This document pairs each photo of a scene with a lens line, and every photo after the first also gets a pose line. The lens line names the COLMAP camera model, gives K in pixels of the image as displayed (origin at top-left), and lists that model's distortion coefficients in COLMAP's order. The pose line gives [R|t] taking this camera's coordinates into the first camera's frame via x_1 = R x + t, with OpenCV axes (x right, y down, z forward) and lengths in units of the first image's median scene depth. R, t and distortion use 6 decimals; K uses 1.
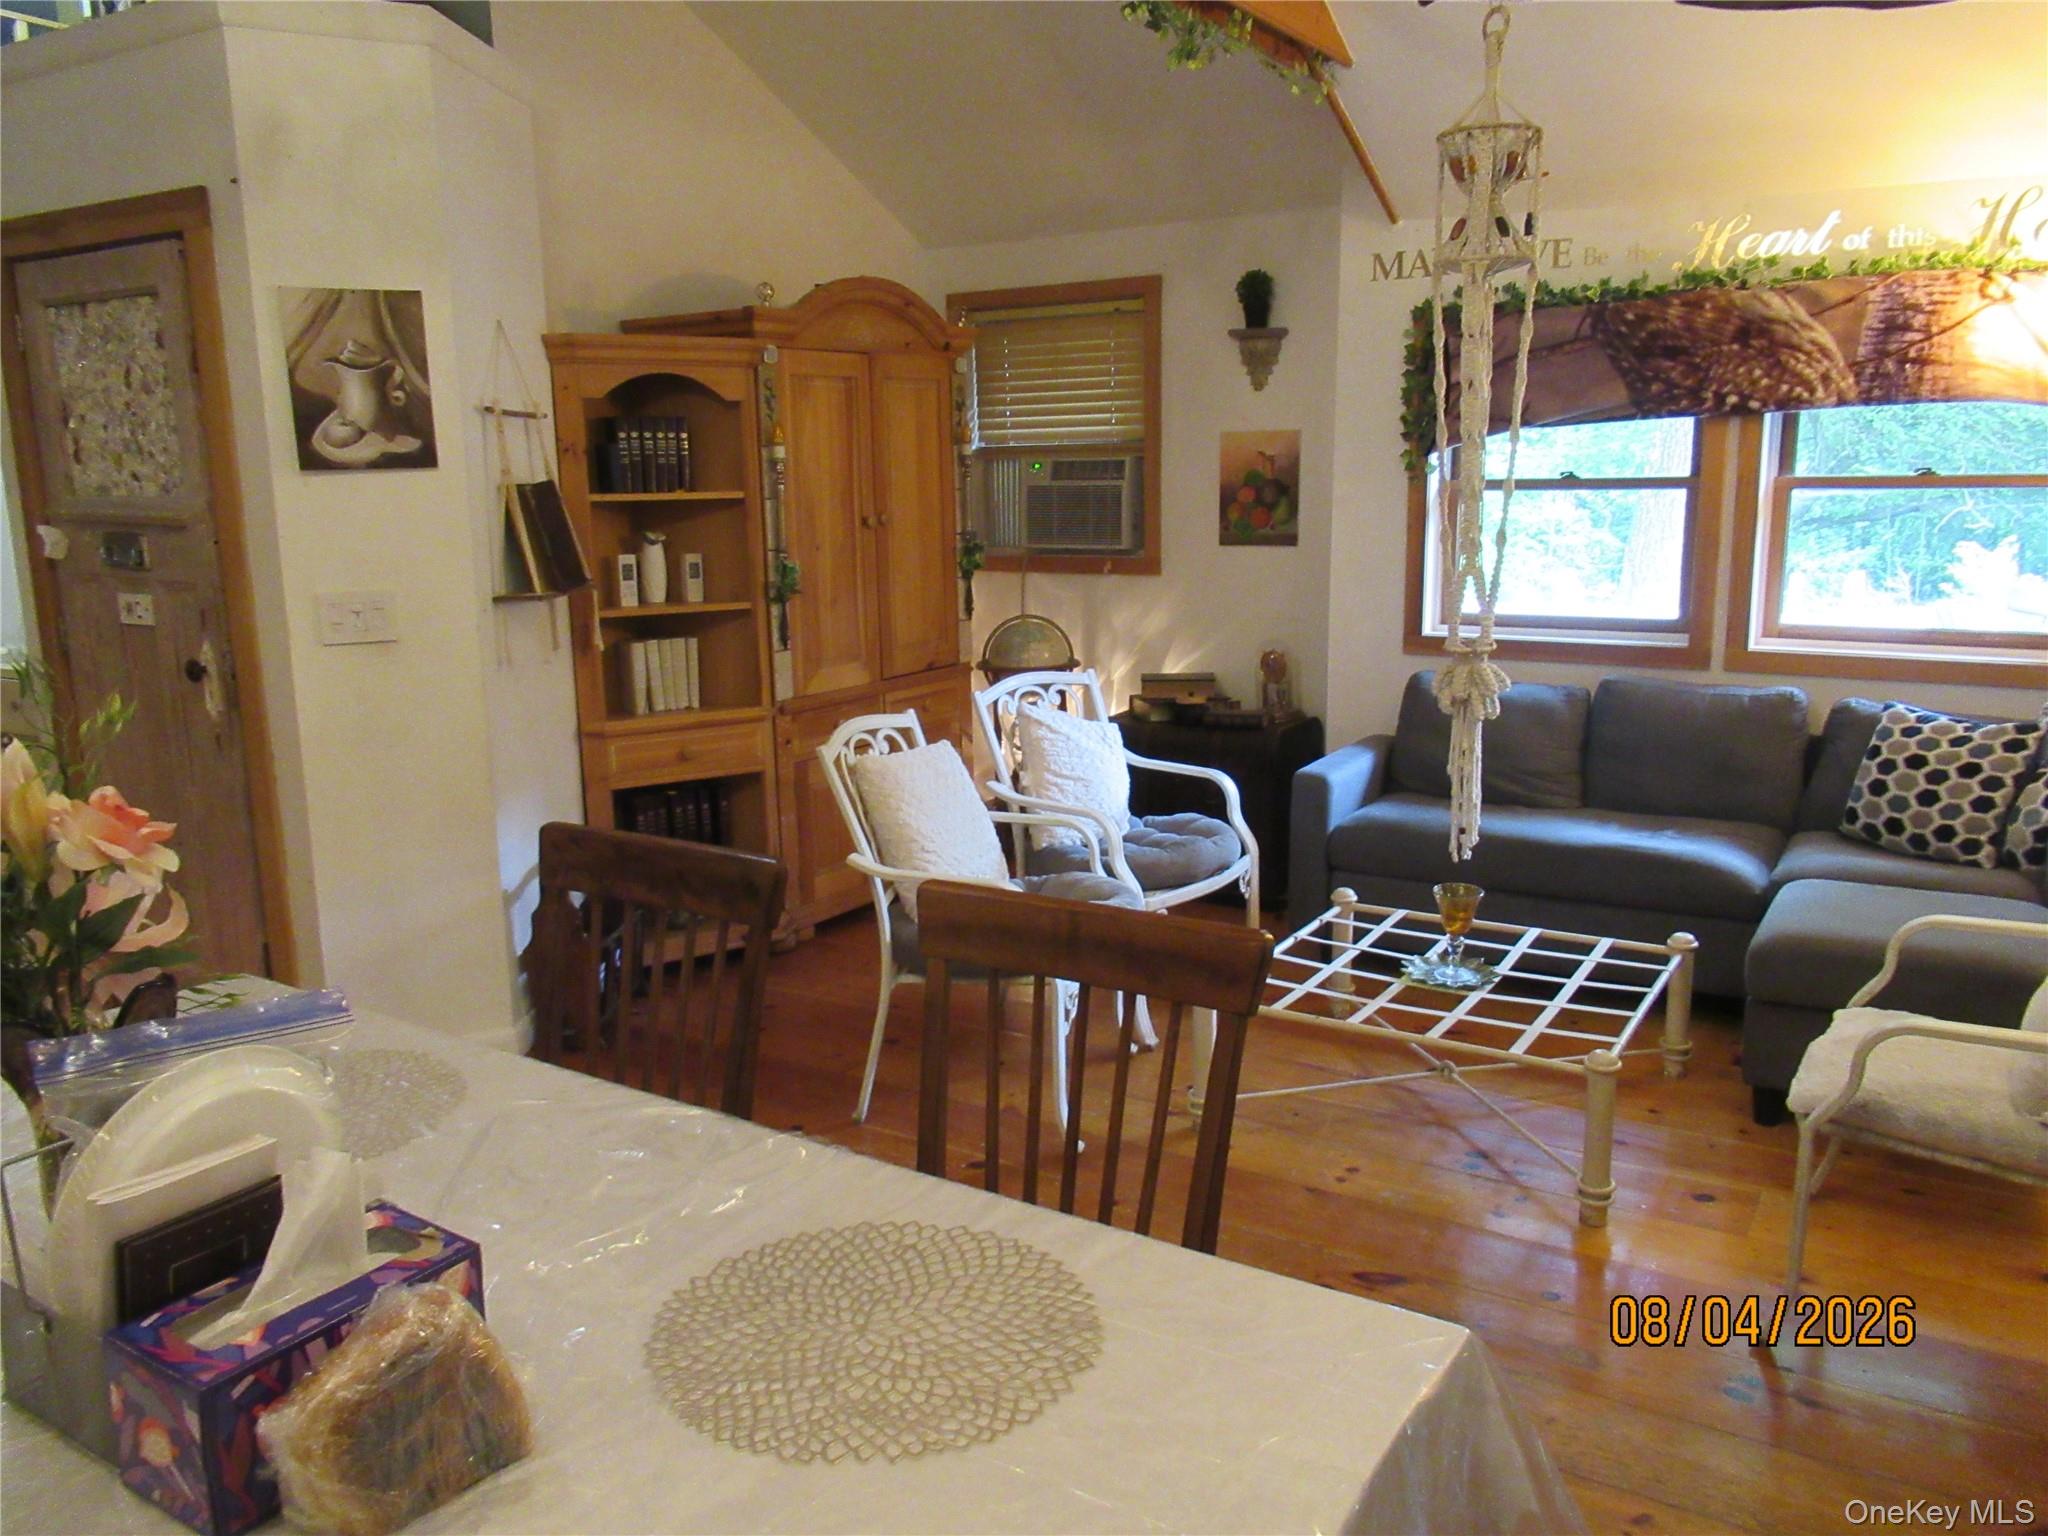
lens RADIAL K [[1527.7, 0, 1015.6], [0, 1527.7, 776.3], [0, 0, 1]] dist [0.002120, -0.005920]
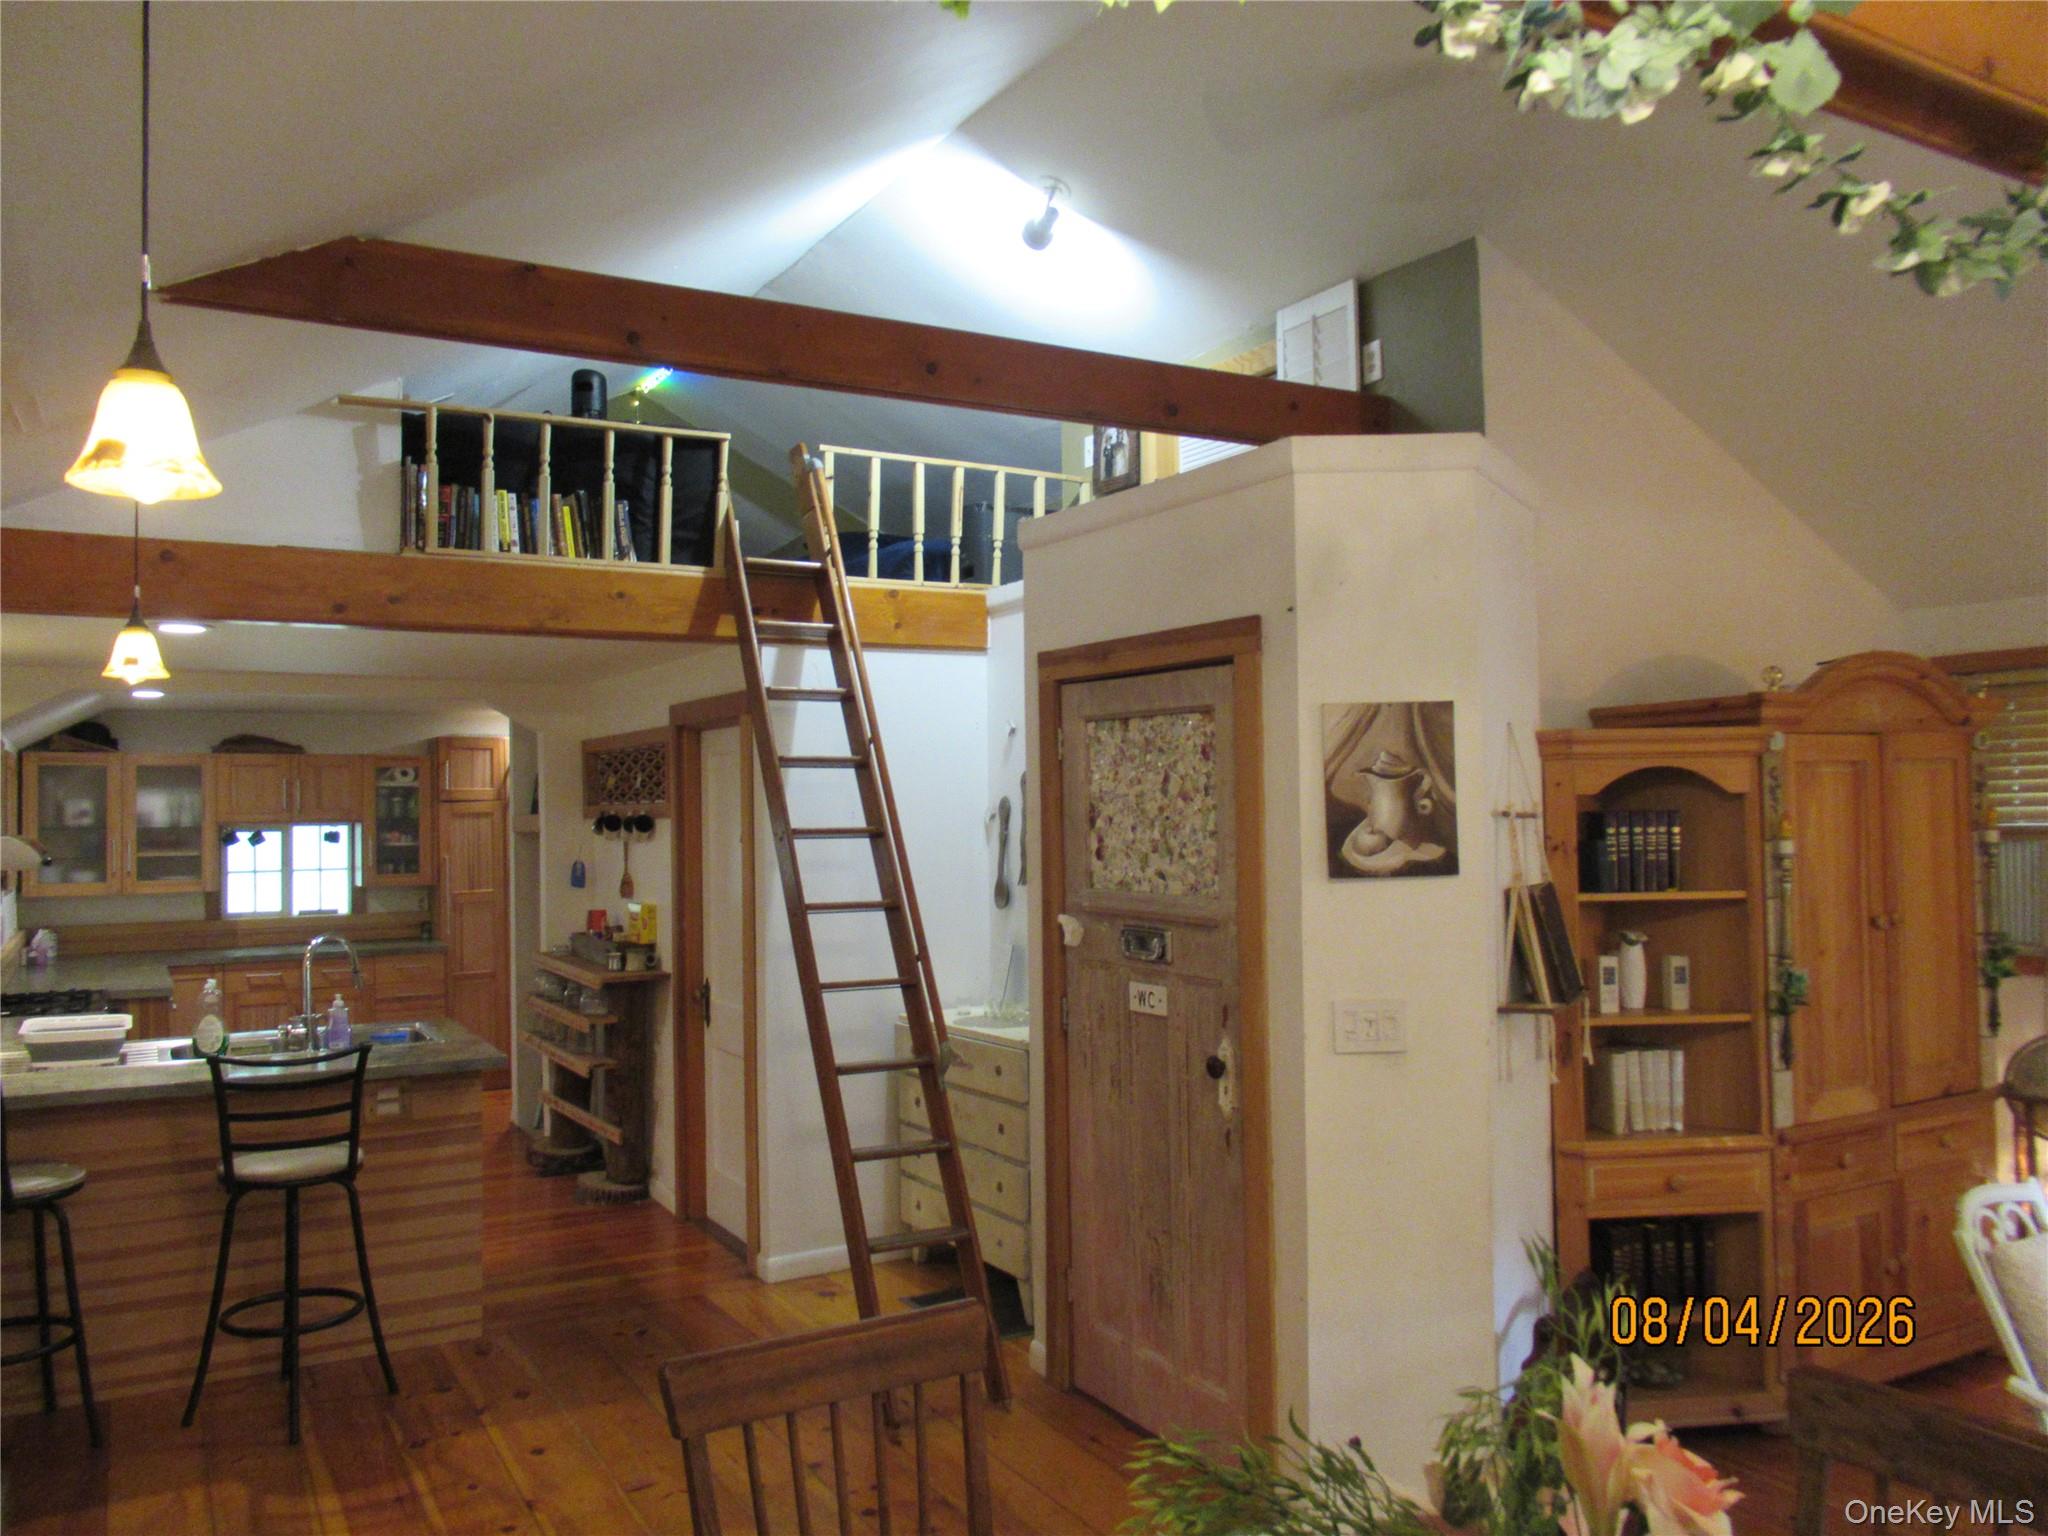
lens RADIAL K [[1527.7, 0, 1008.0], [0, 1527.7, 782.4], [0, 0, 1]] dist [0.002120, -0.005920]
pose [[0.881623, -0.010563, -0.471836, -0.162195], [-0.091158, 0.977112, -0.192202, -0.043905], [0.463067, 0.212461, 0.860482, 0.016397]]
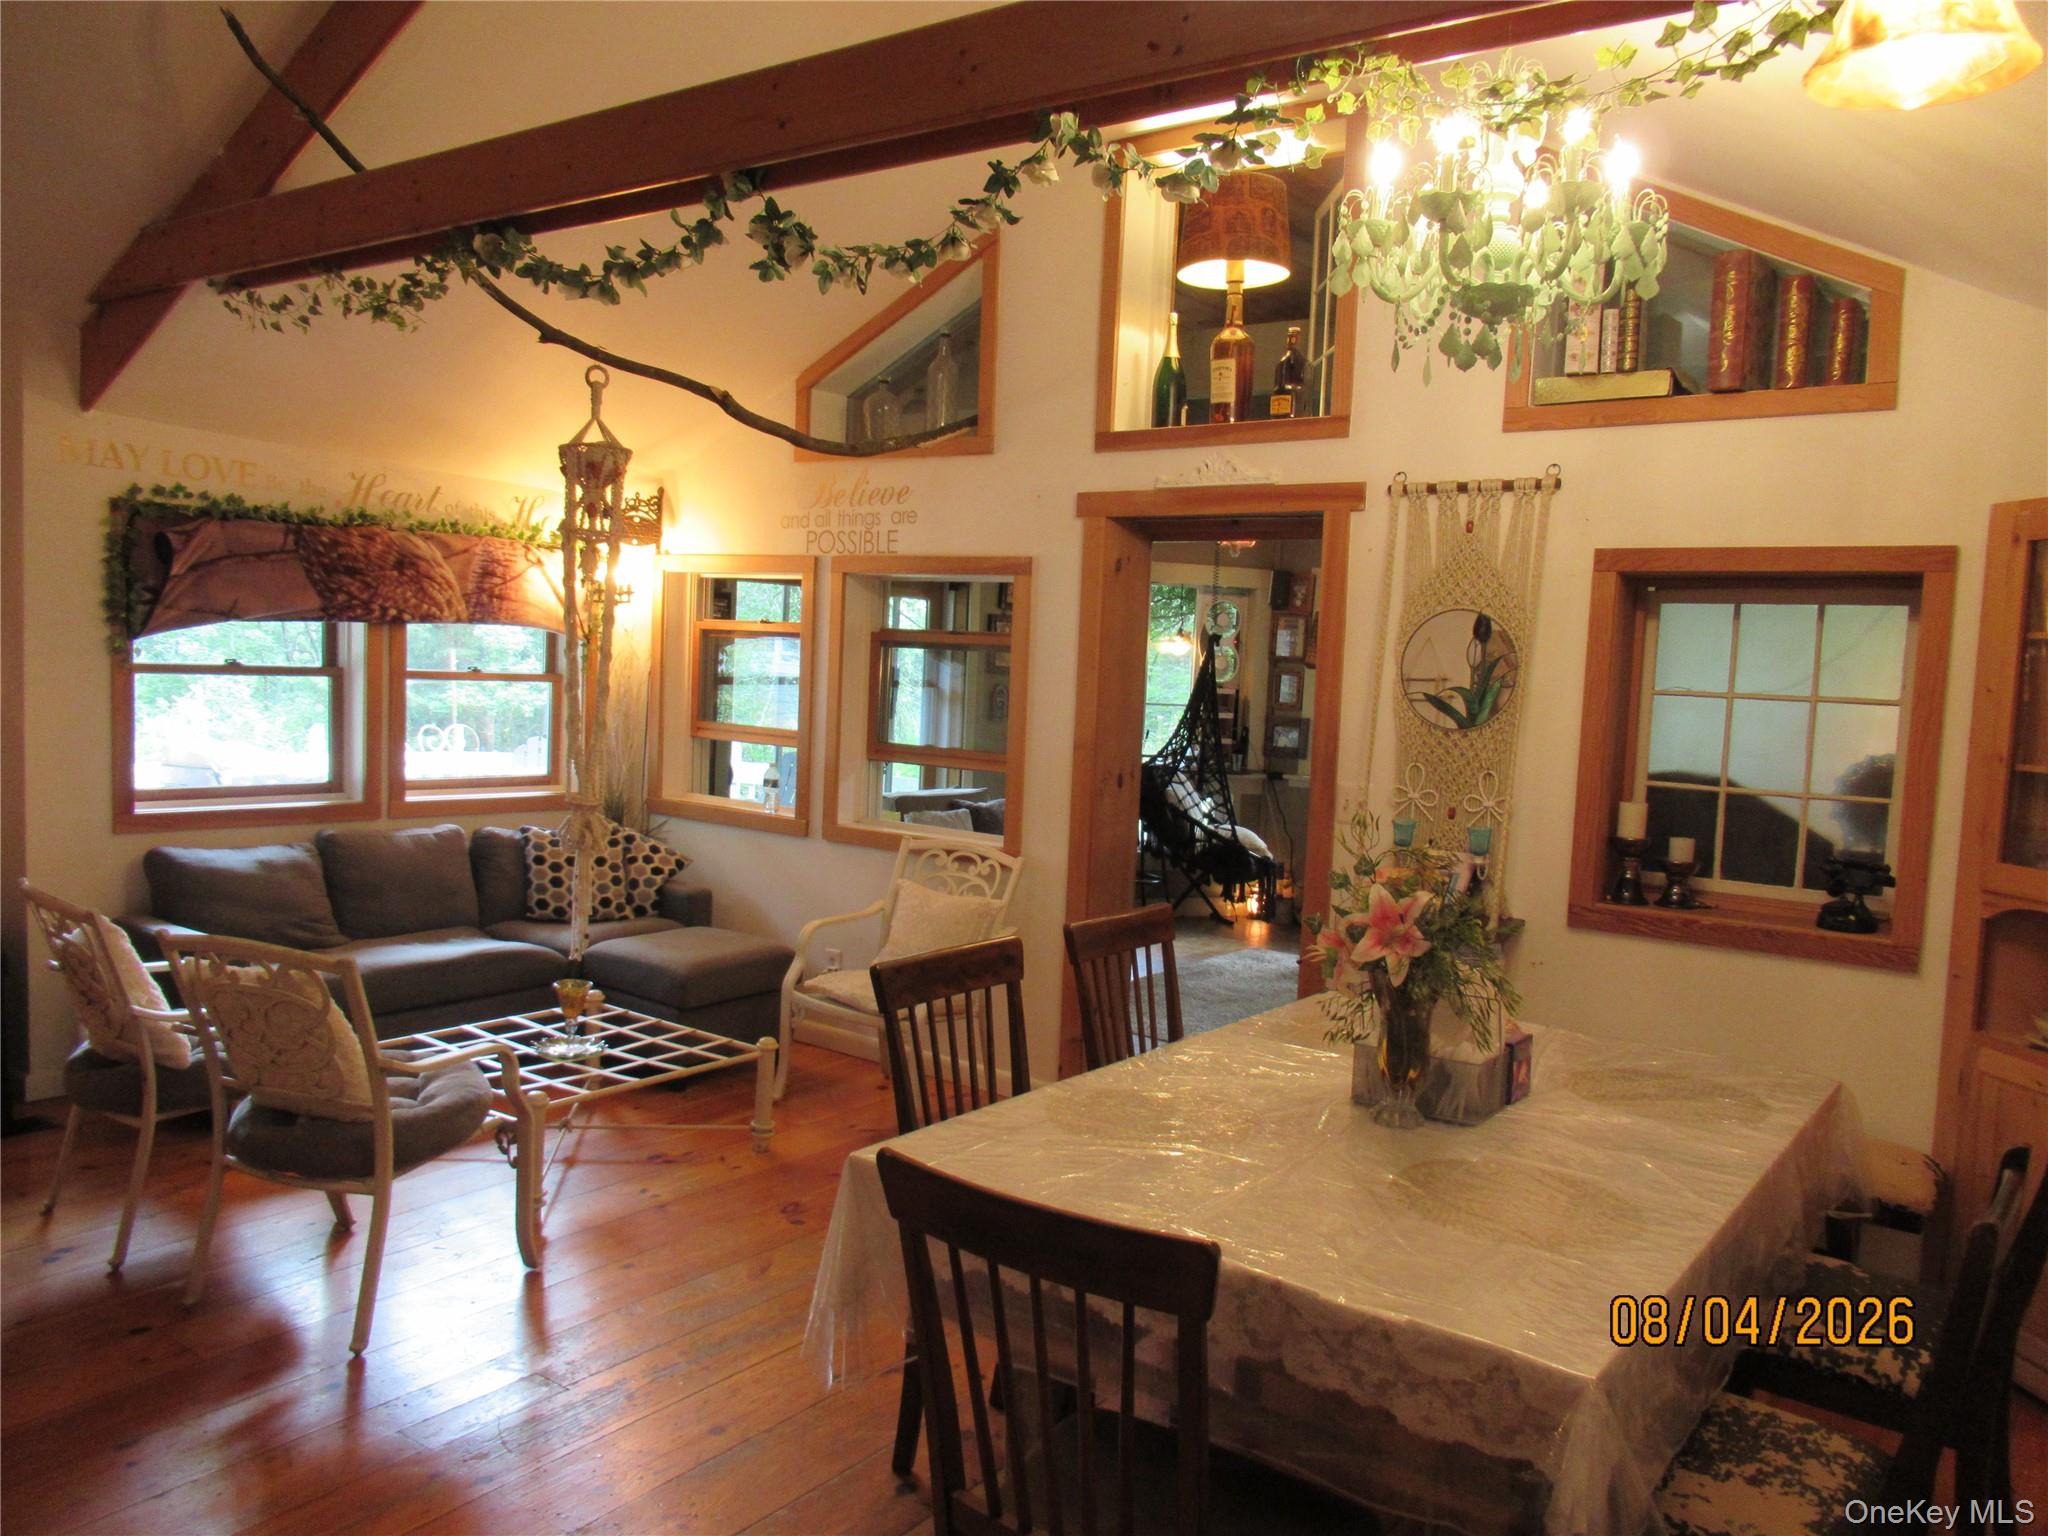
lens RADIAL K [[1527.7, 0, 1016.1], [0, 1527.7, 781.8], [0, 0, 1]] dist [0.002120, -0.005920]
pose [[0.081442, -0.058612, 0.994953, -0.791564], [0.149054, 0.987759, 0.045988, -0.081950], [-0.985469, 0.144556, 0.089182, 0.370943]]
